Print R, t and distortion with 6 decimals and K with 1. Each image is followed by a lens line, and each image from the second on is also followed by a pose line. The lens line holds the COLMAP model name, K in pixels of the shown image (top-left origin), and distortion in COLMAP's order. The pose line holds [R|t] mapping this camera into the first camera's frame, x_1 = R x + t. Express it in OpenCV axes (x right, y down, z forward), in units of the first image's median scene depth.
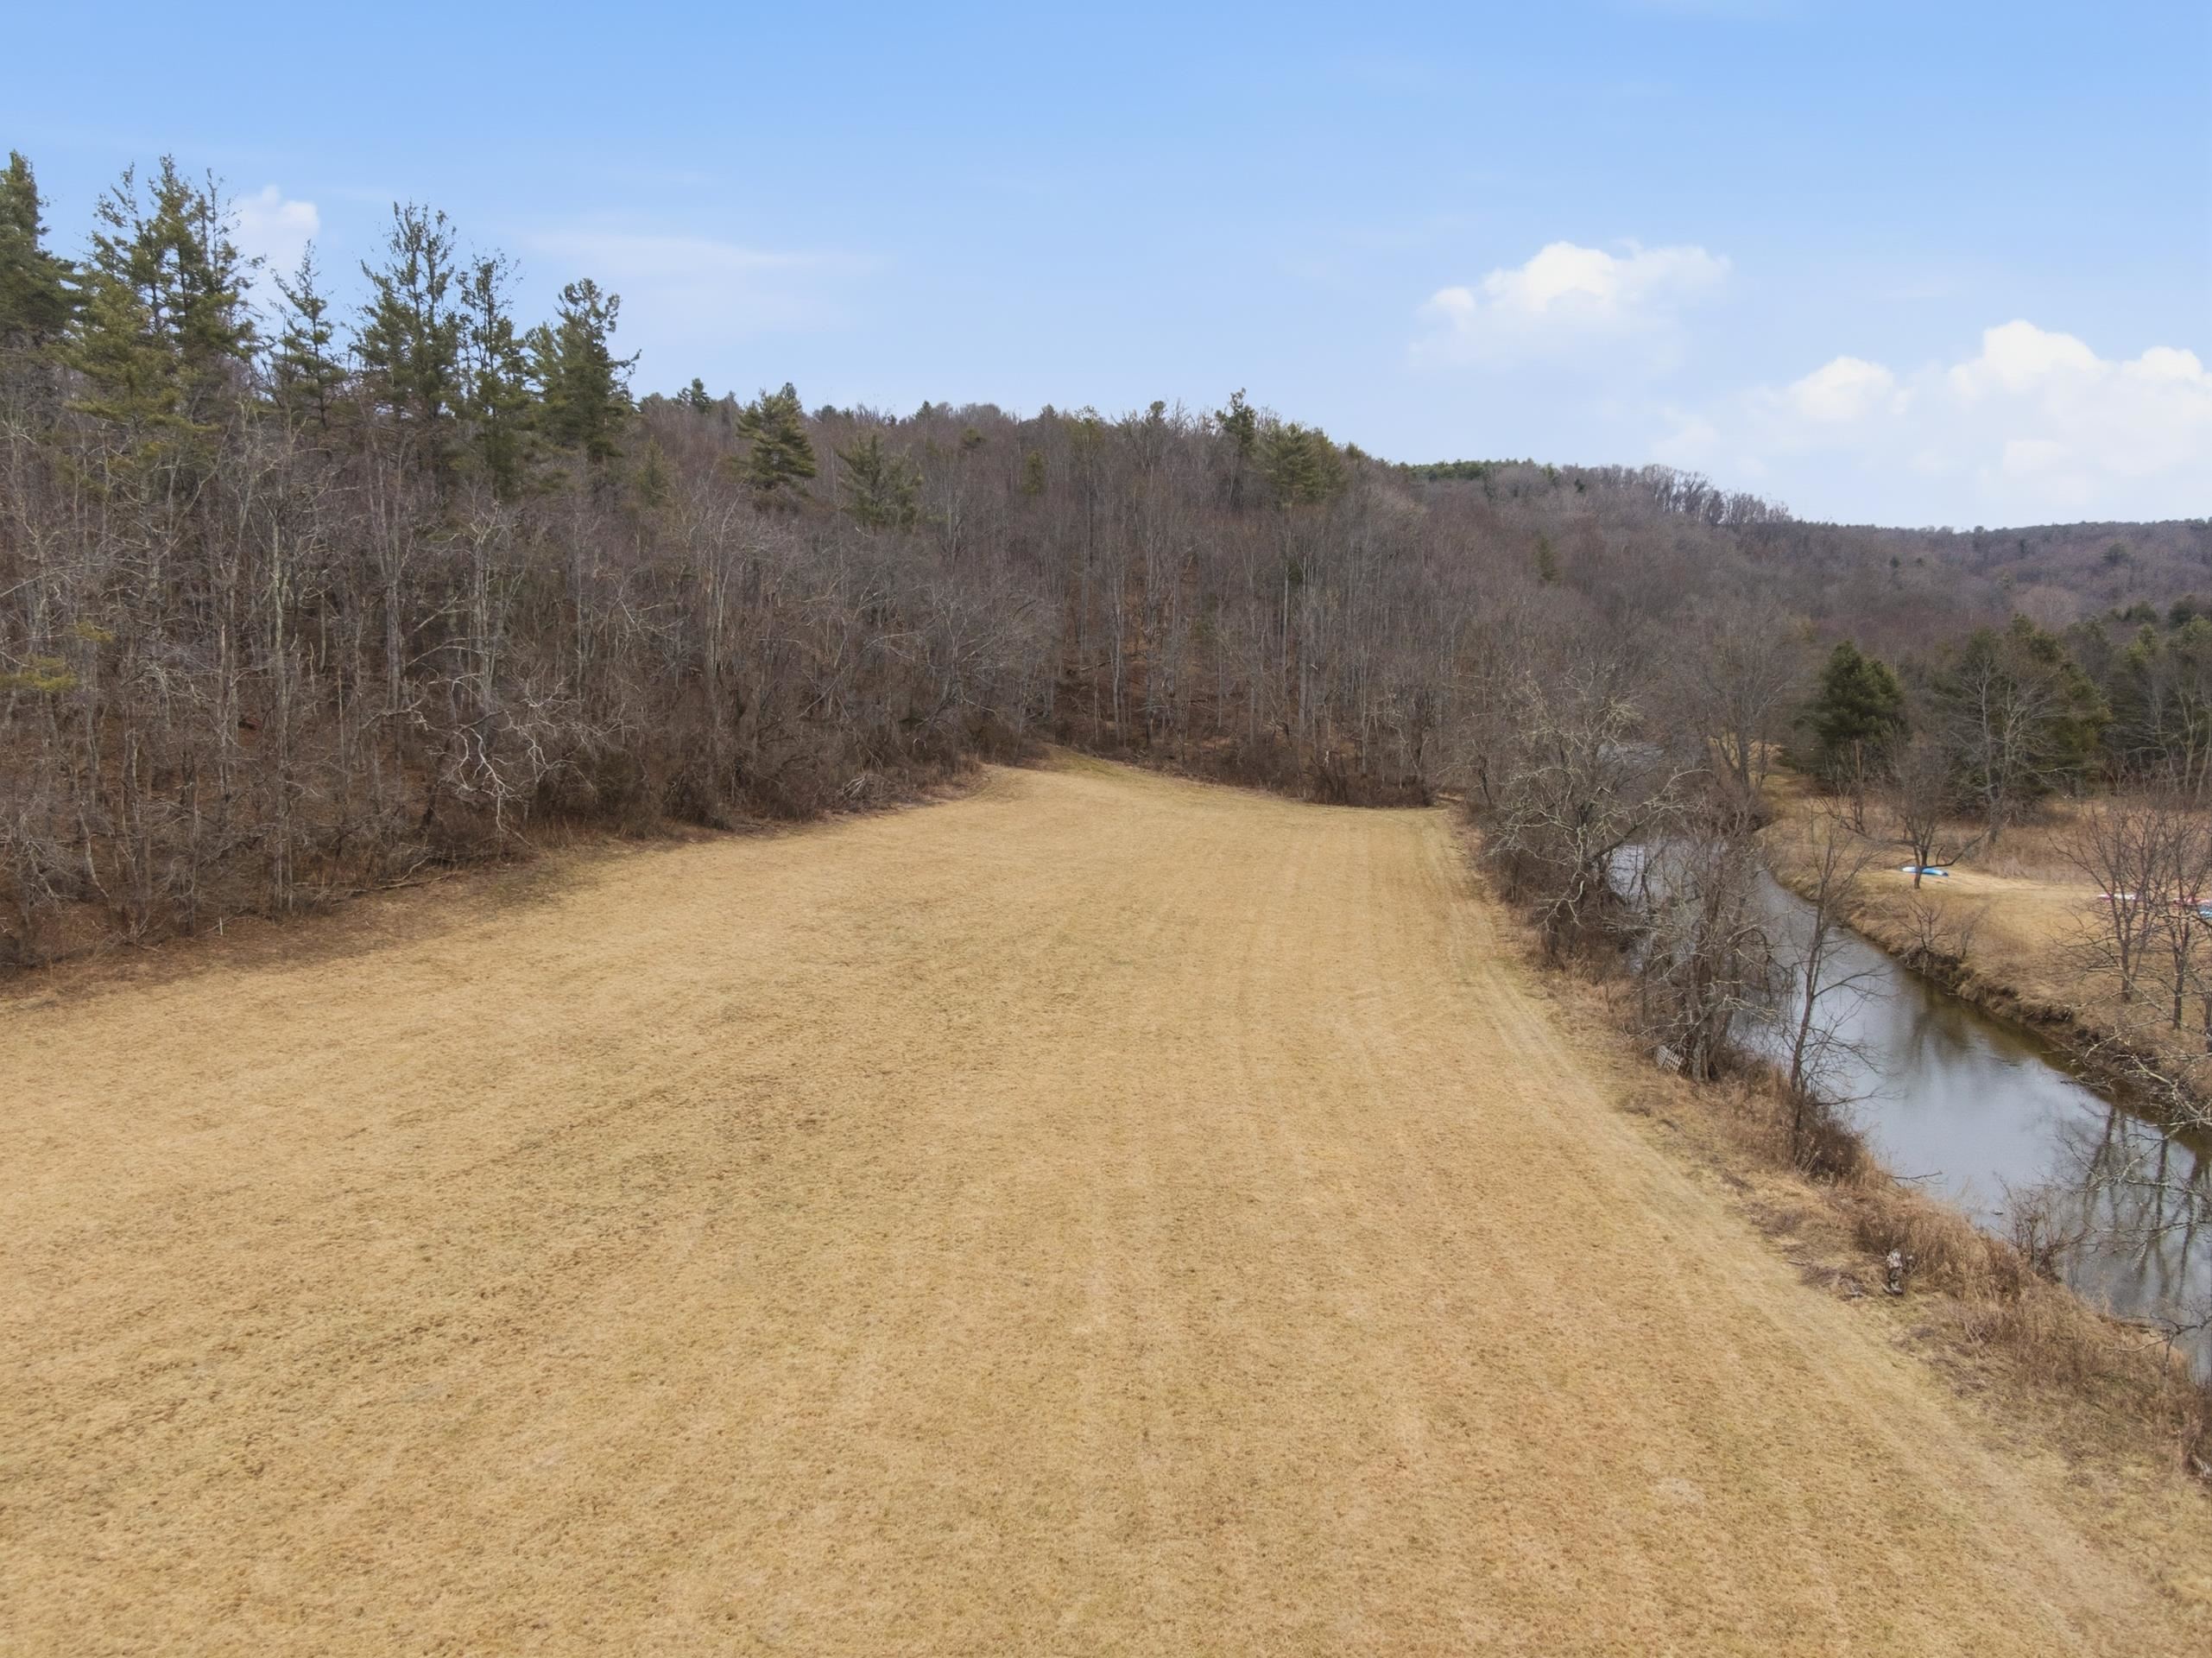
lens RADIAL K [[1584.3, 0, 1101.6], [0, 1584.3, 846.3], [0, 0, 1]] dist [0.045847, -0.061503]
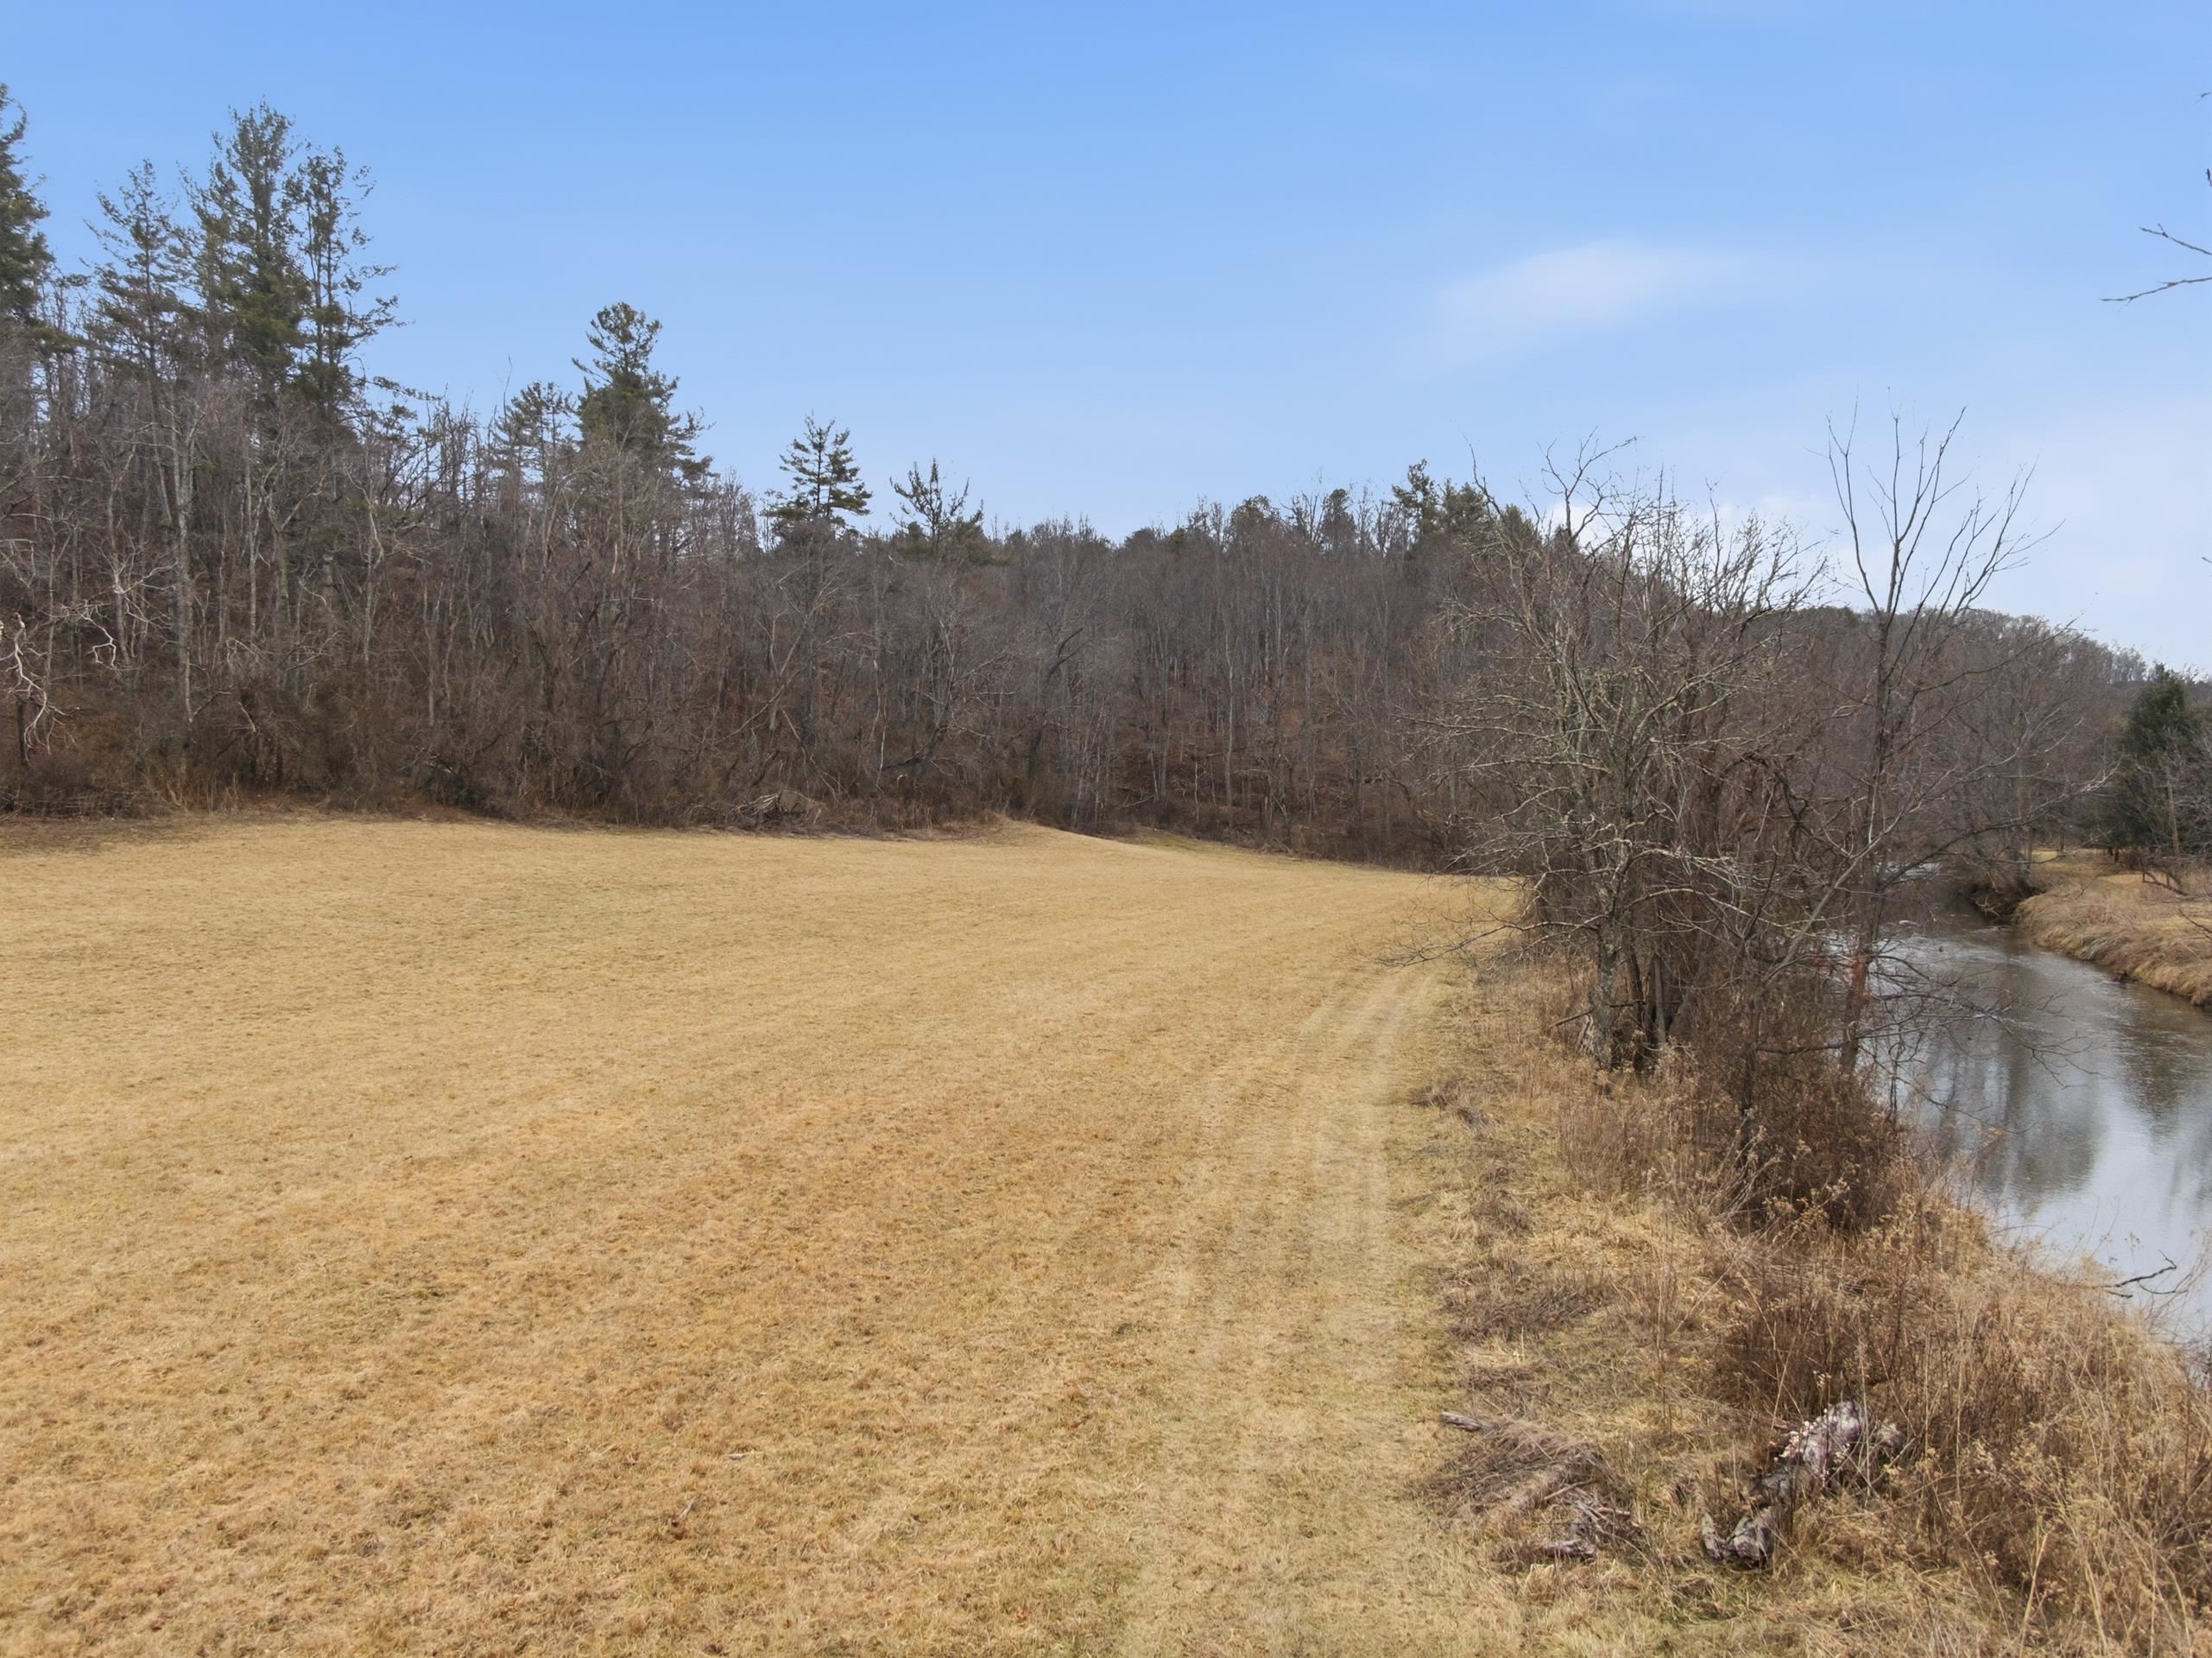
lens RADIAL K [[1584.3, 0, 1101.6], [0, 1584.3, 846.3], [0, 0, 1]] dist [0.045847, -0.061503]
pose [[0.983149, 0.005509, -0.182724, 0.136267], [-0.027146, 0.992864, -0.116121, 0.062516], [0.180780, 0.119124, 0.976283, 0.225543]]
